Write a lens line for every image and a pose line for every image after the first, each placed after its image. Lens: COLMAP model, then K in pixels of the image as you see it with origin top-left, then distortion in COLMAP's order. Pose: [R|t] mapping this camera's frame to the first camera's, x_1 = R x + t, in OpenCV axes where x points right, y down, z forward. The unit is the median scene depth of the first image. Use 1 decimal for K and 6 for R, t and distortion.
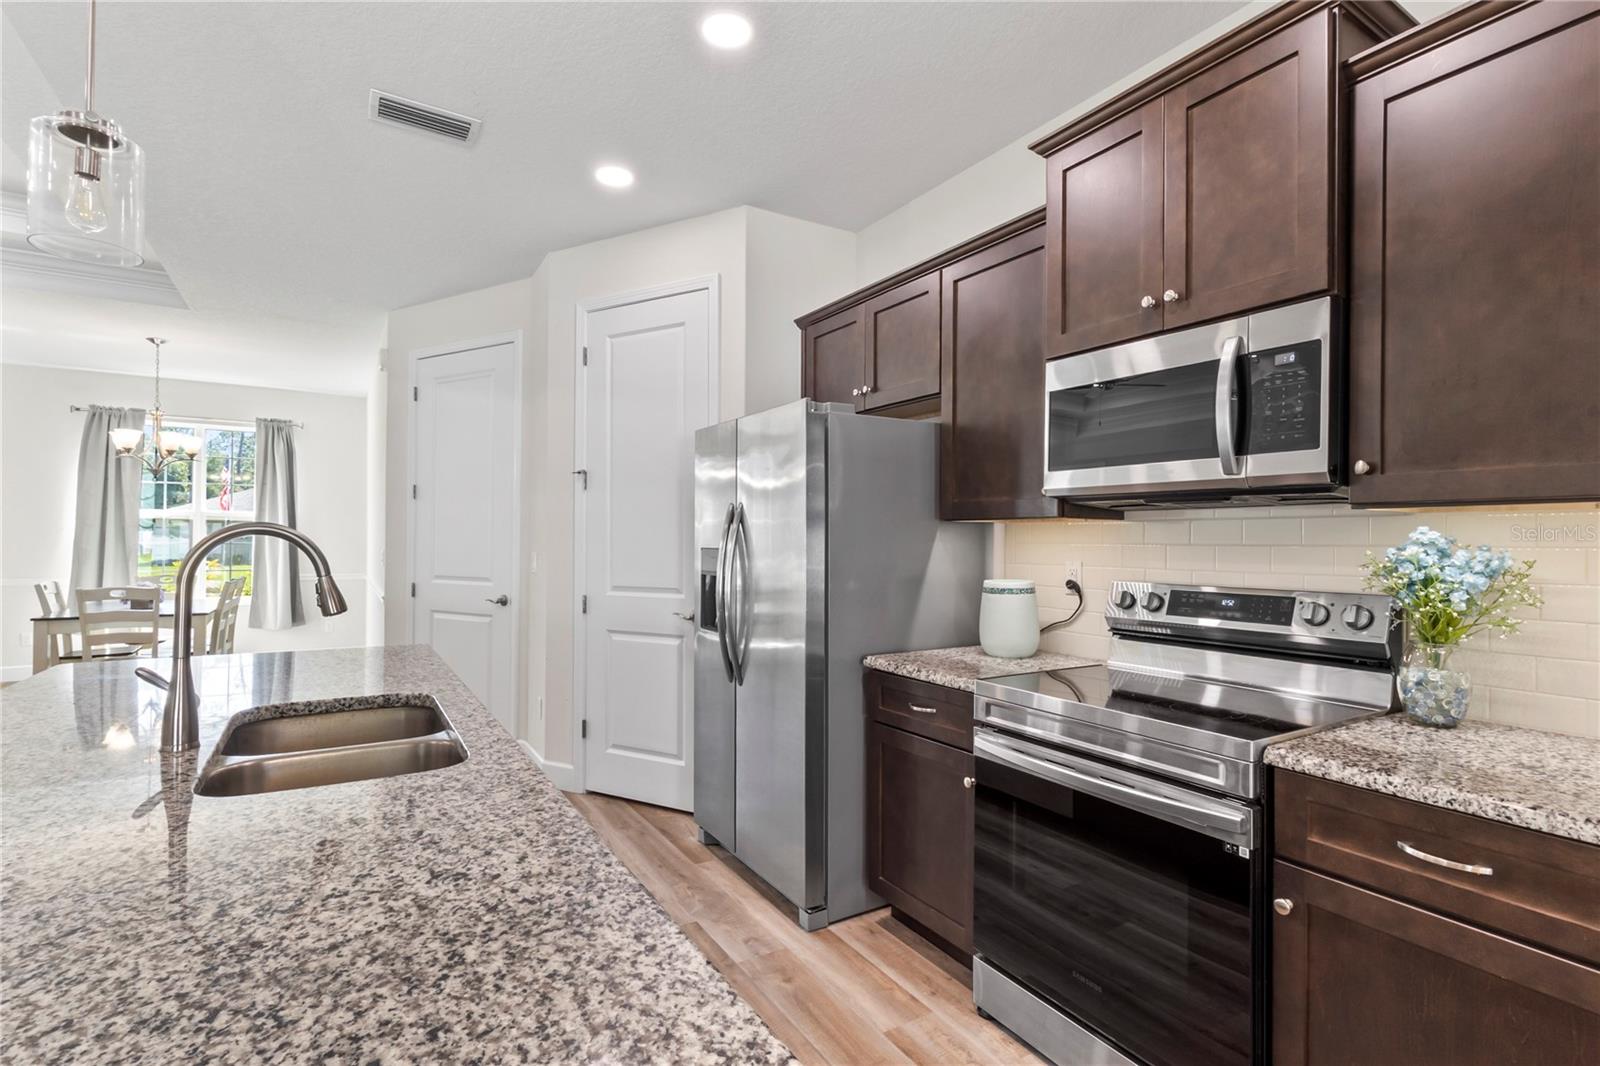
lens RADIAL K [[758.6, 0, 803.2], [0, 758.6, 539.8], [0, 0, 1]] dist [-0.005308, 0.002544]
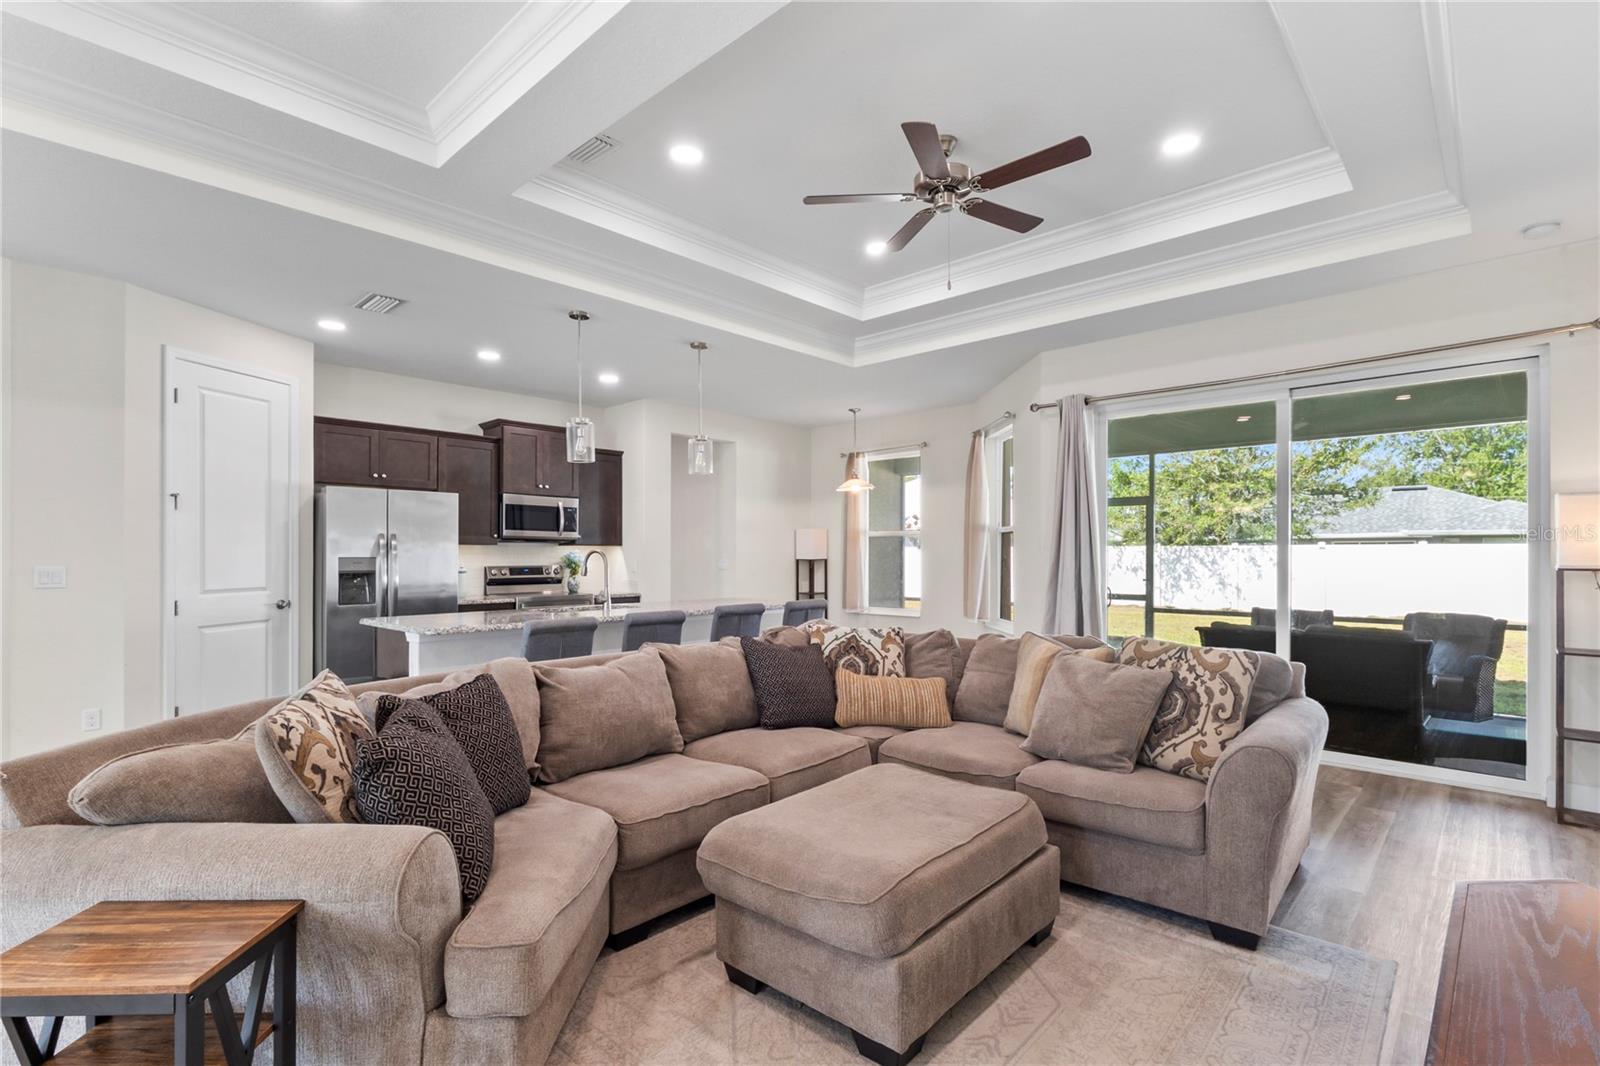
lens RADIAL K [[758.6, 0, 802.5], [0, 758.6, 541.4], [0, 0, 1]] dist [-0.005308, 0.002544]
pose [[-0.262153, 0.008347, 0.964990, -1.822997], [-0.003949, 0.999945, -0.009722, -0.012317], [-0.965018, -0.006360, -0.262106, 0.406089]]
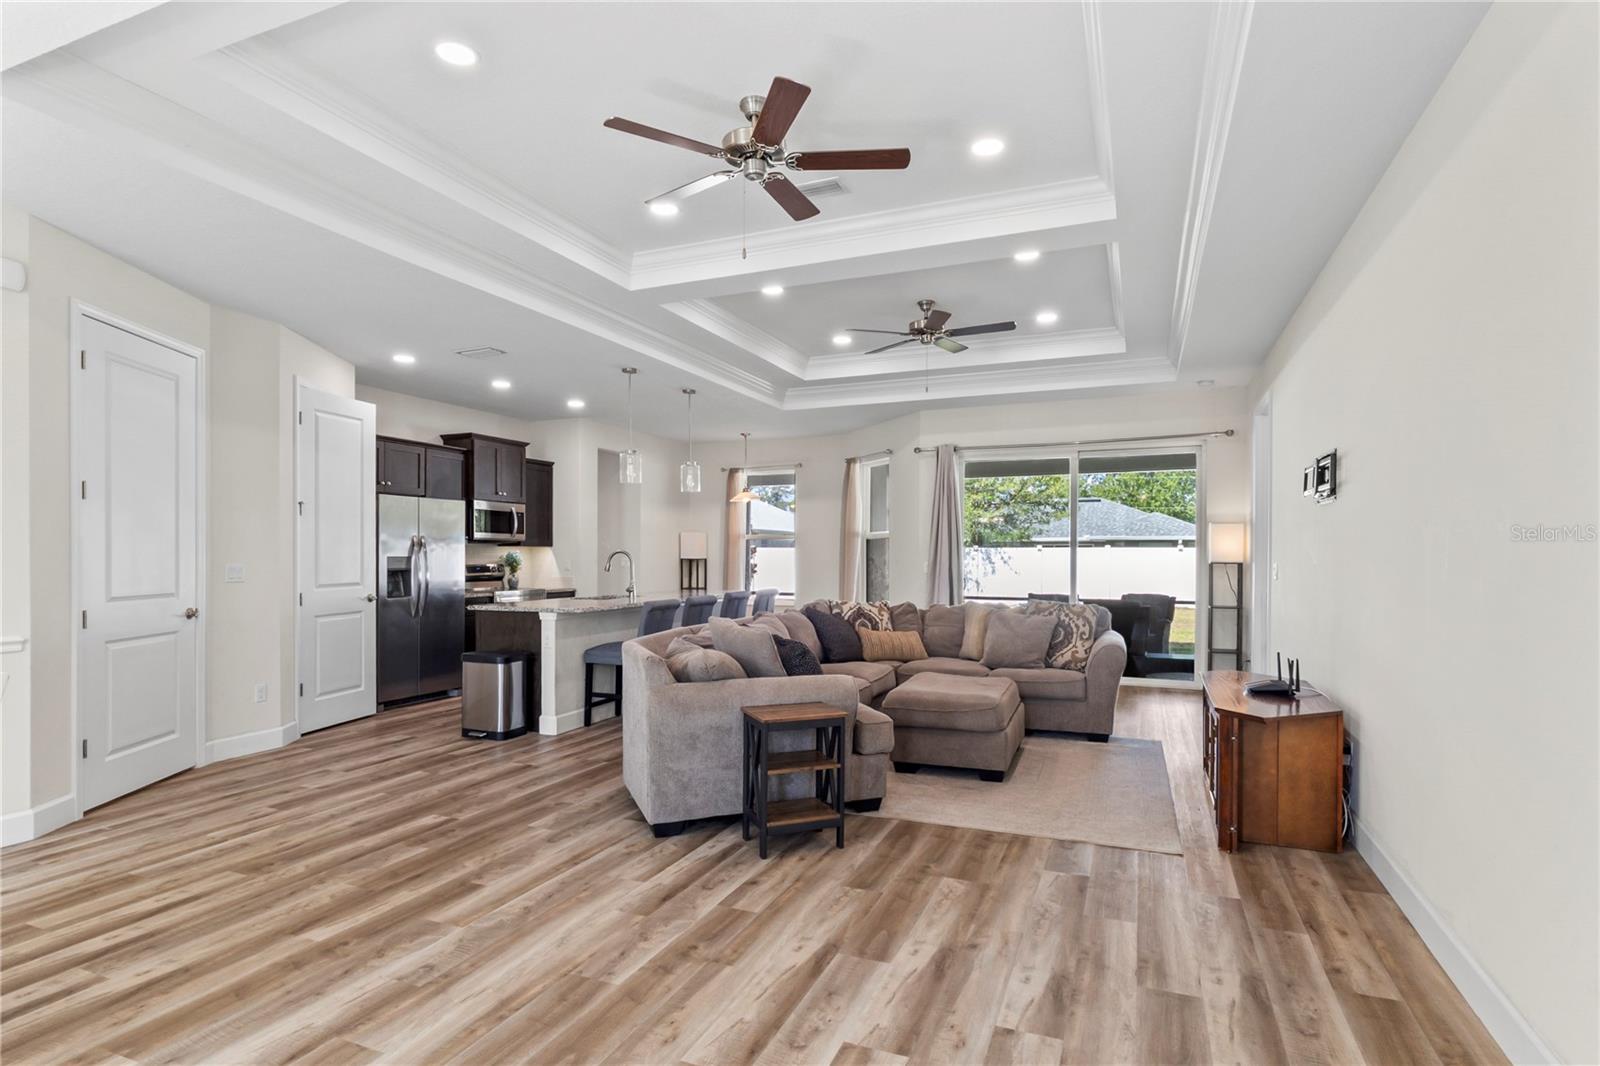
lens RADIAL K [[821.2, 0, 791.1], [0, 821.2, 553.7], [0, 0, 1]] dist [-0.005645, 0.003008]
pose [[-0.573591, -0.008440, 0.819098, -2.199785], [-0.007765, 0.999958, 0.004866, -0.014328], [-0.819105, -0.003569, -0.573632, 1.223949]]
